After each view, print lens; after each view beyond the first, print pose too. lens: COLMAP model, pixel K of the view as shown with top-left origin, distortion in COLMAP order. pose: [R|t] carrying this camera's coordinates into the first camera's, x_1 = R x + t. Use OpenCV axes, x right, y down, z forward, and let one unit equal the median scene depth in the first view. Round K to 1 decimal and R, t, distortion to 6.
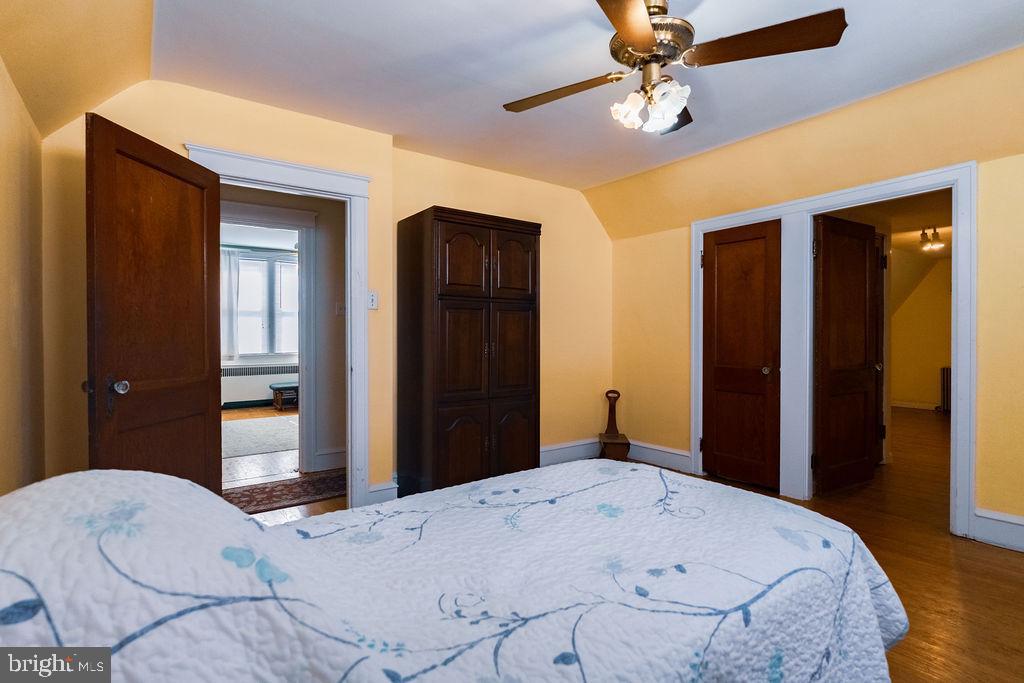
lens RADIAL K [[497.7, 0, 512.0], [0, 497.7, 341.5], [0, 0, 1]] dist [-0.003288, -0.000156]
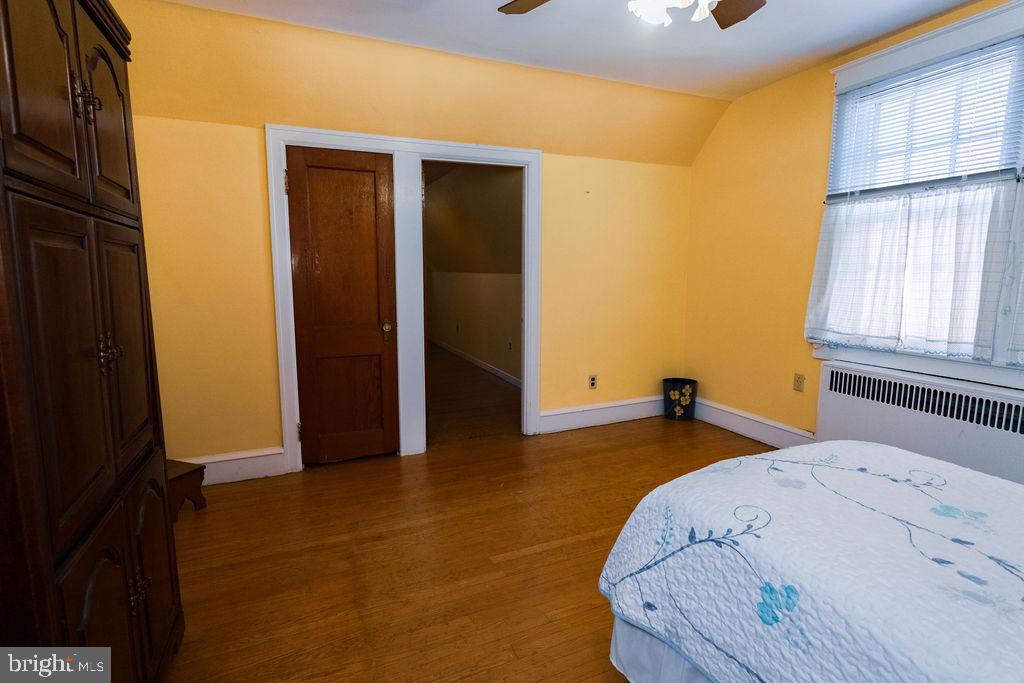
lens RADIAL K [[497.7, 0, 512.0], [0, 497.7, 341.5], [0, 0, 1]] dist [-0.003288, -0.000156]
pose [[0.237541, -0.122342, 0.963642, -0.306362], [0.006521, 0.992216, 0.124362, -0.027827], [-0.971356, -0.023258, 0.236489, 0.602852]]
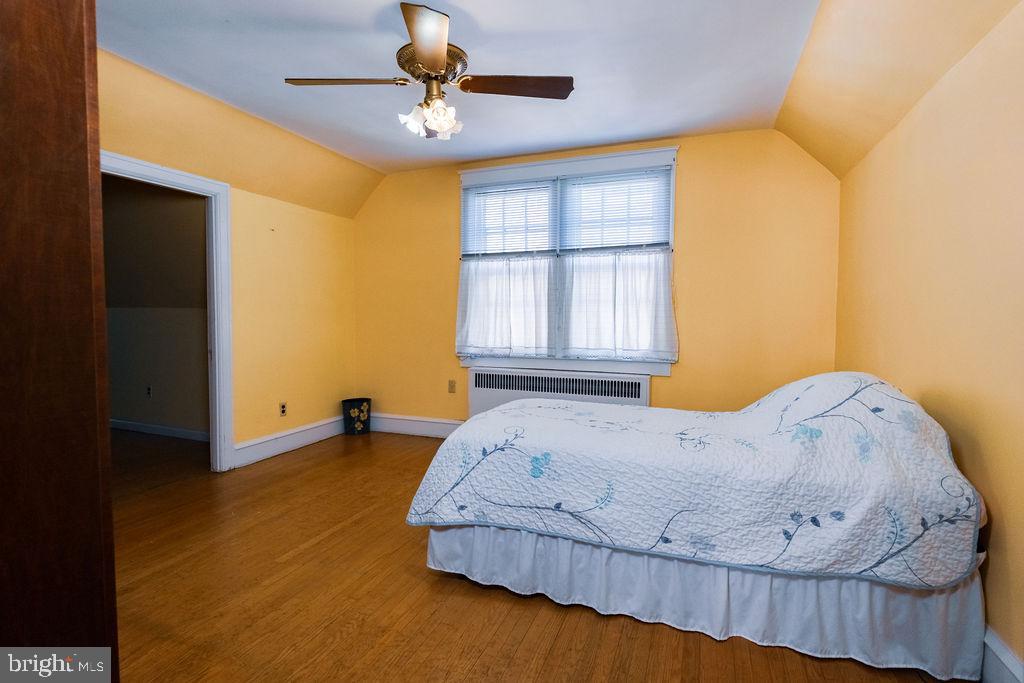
lens RADIAL K [[497.7, 0, 512.0], [0, 497.7, 341.5], [0, 0, 1]] dist [-0.003288, -0.000156]
pose [[-0.521149, -0.029858, 0.852943, -0.468972], [0.008487, 0.999157, 0.040161, 0.003487], [-0.853423, 0.028169, -0.520457, 0.842171]]
